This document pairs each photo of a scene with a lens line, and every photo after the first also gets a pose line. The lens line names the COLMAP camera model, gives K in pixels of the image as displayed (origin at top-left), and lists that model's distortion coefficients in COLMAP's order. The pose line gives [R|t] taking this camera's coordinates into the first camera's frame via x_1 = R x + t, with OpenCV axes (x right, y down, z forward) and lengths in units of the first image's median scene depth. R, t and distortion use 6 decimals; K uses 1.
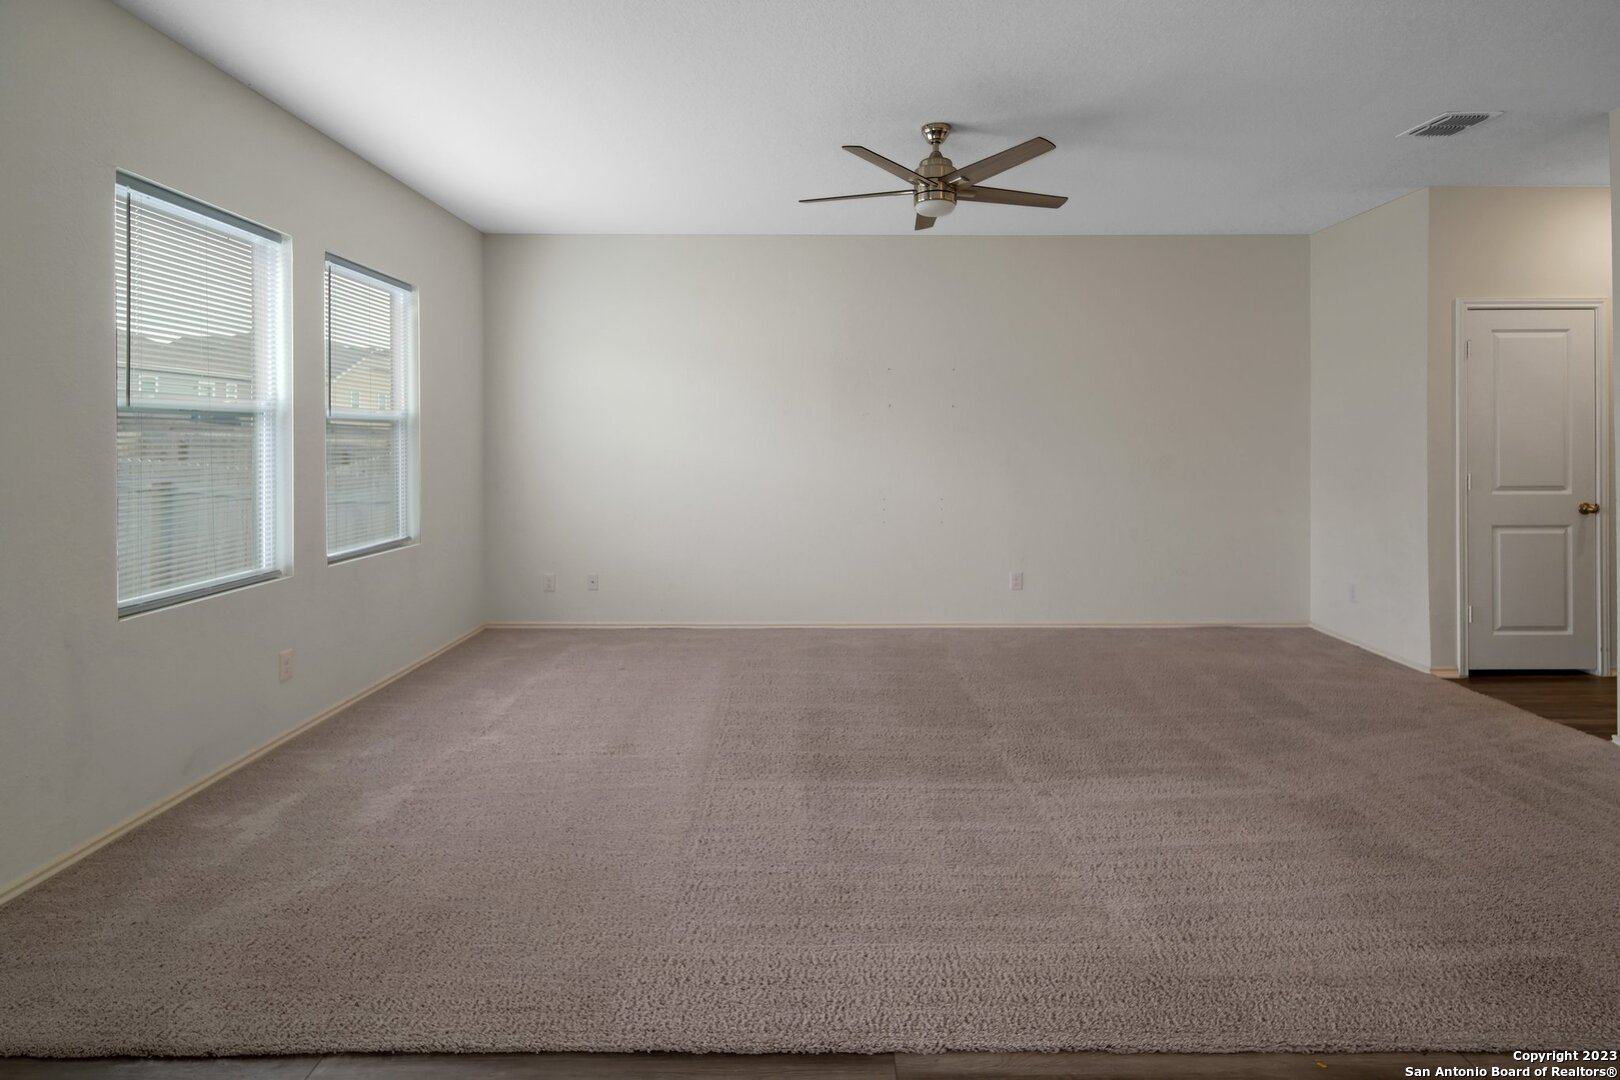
lens RADIAL K [[810.0, 0, 827.6], [0, 810.0, 445.3], [0, 0, 1]] dist [0.005512, -0.000789]
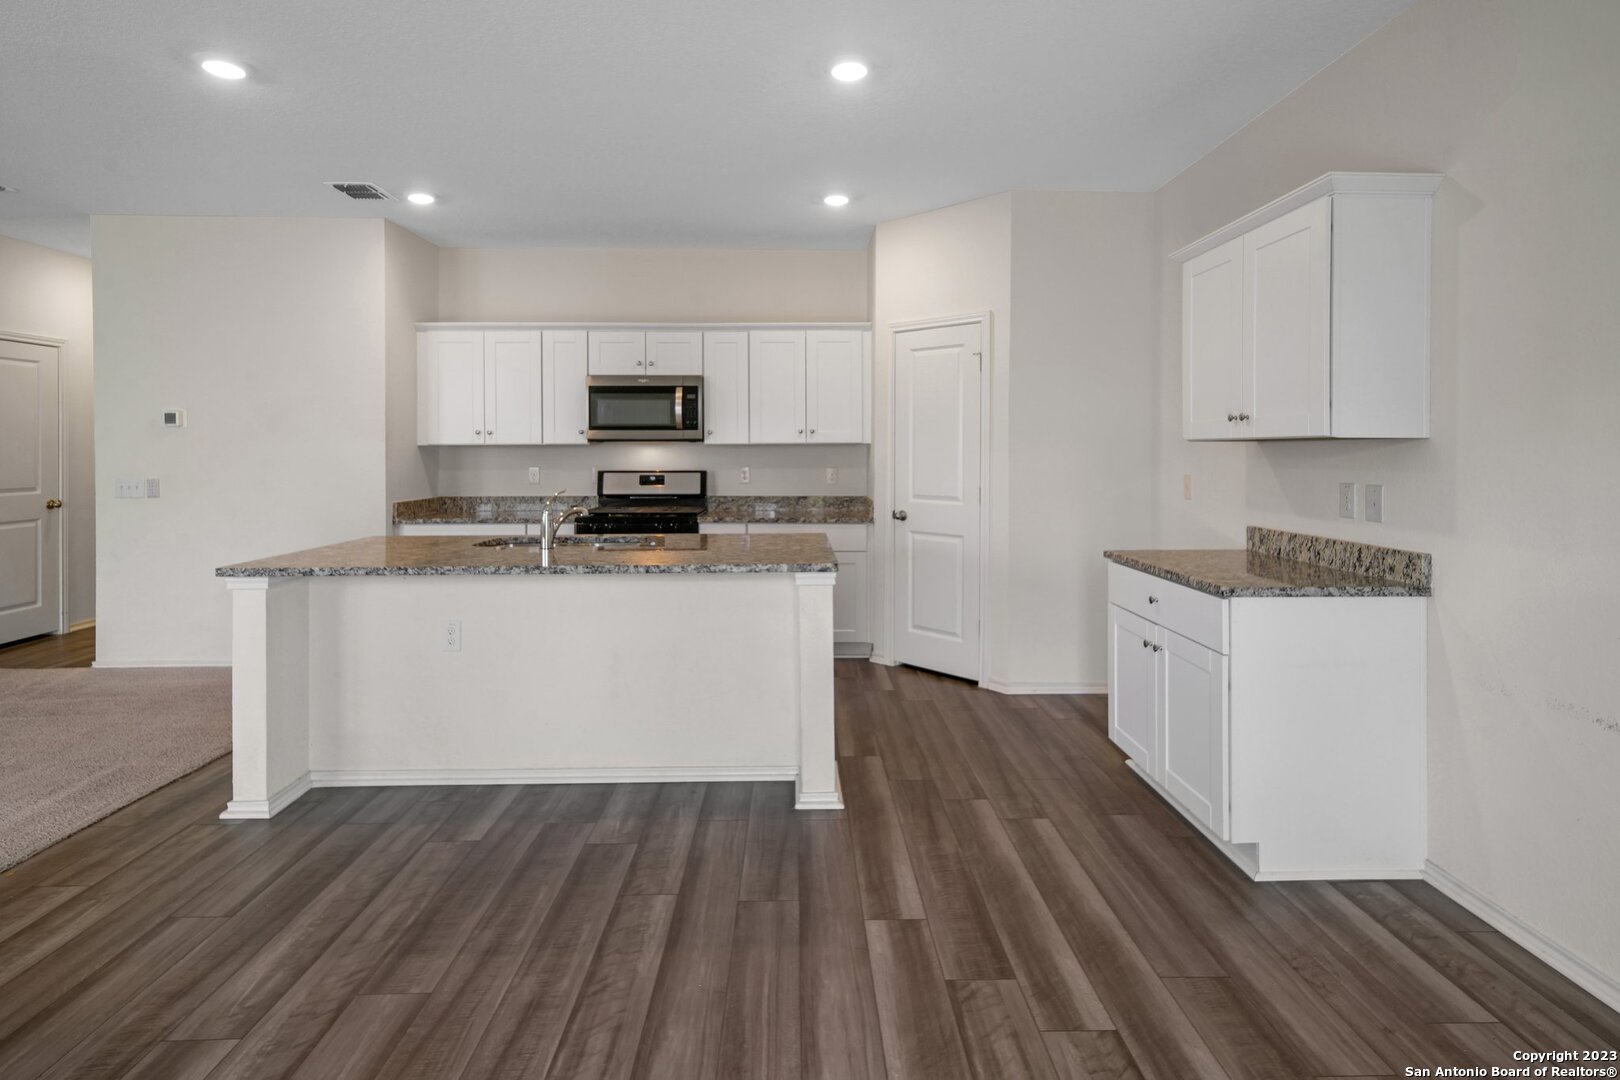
lens RADIAL K [[810.0, 0, 805.6], [0, 810.0, 447.9], [0, 0, 1]] dist [0.005512, -0.000789]
pose [[0.000255, 0.003189, 0.999995, -0.333118], [0.000322, 0.999995, -0.003189, -0.005688], [-1.000000, 0.000323, 0.000254, -0.172858]]
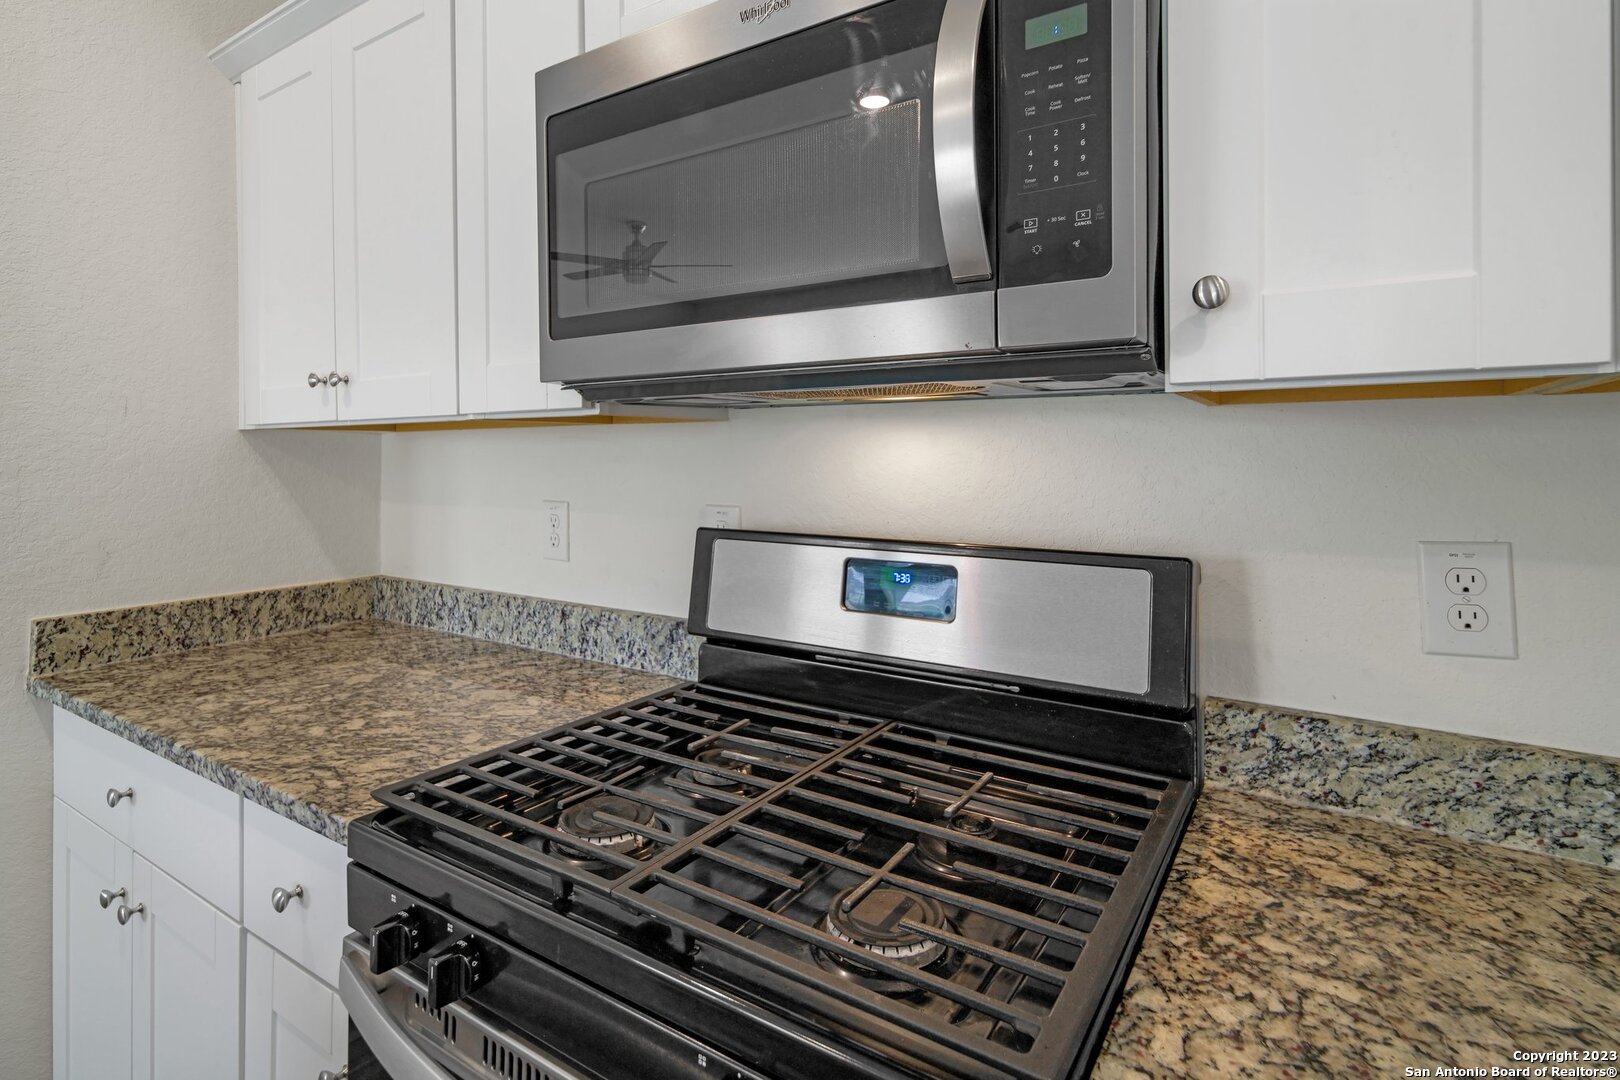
lens RADIAL K [[810.0, 0, 815.7], [0, 810.0, 447.5], [0, 0, 1]] dist [0.005512, -0.000789]
pose [[0.550066, 0.010183, 0.835059, 0.716967], [-0.002403, 0.999941, -0.010611, -0.000627], [-0.835118, 0.003830, 0.550058, -0.050205]]
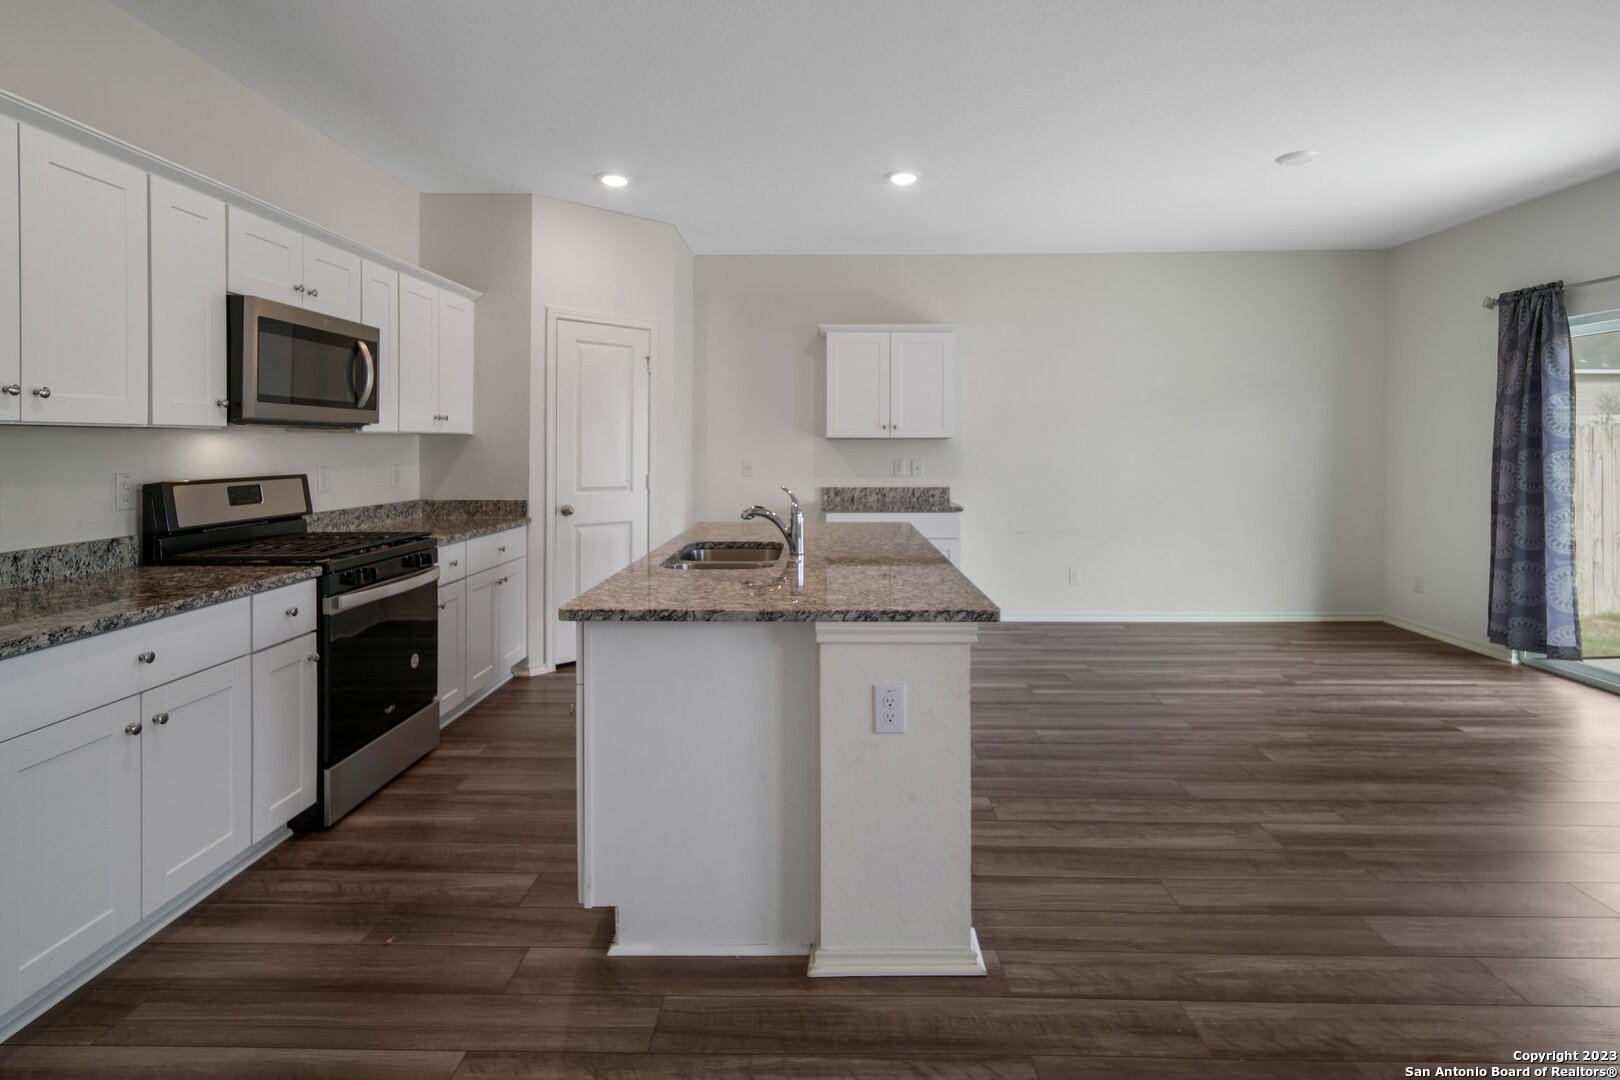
lens RADIAL K [[810.0, 0, 828.2], [0, 810.0, 453.2], [0, 0, 1]] dist [0.005512, -0.000789]
pose [[-0.999844, -0.001586, 0.017587, 0.423887], [-0.001427, 0.999958, 0.009074, -0.002507], [-0.017601, 0.009047, -0.999804, 0.773930]]
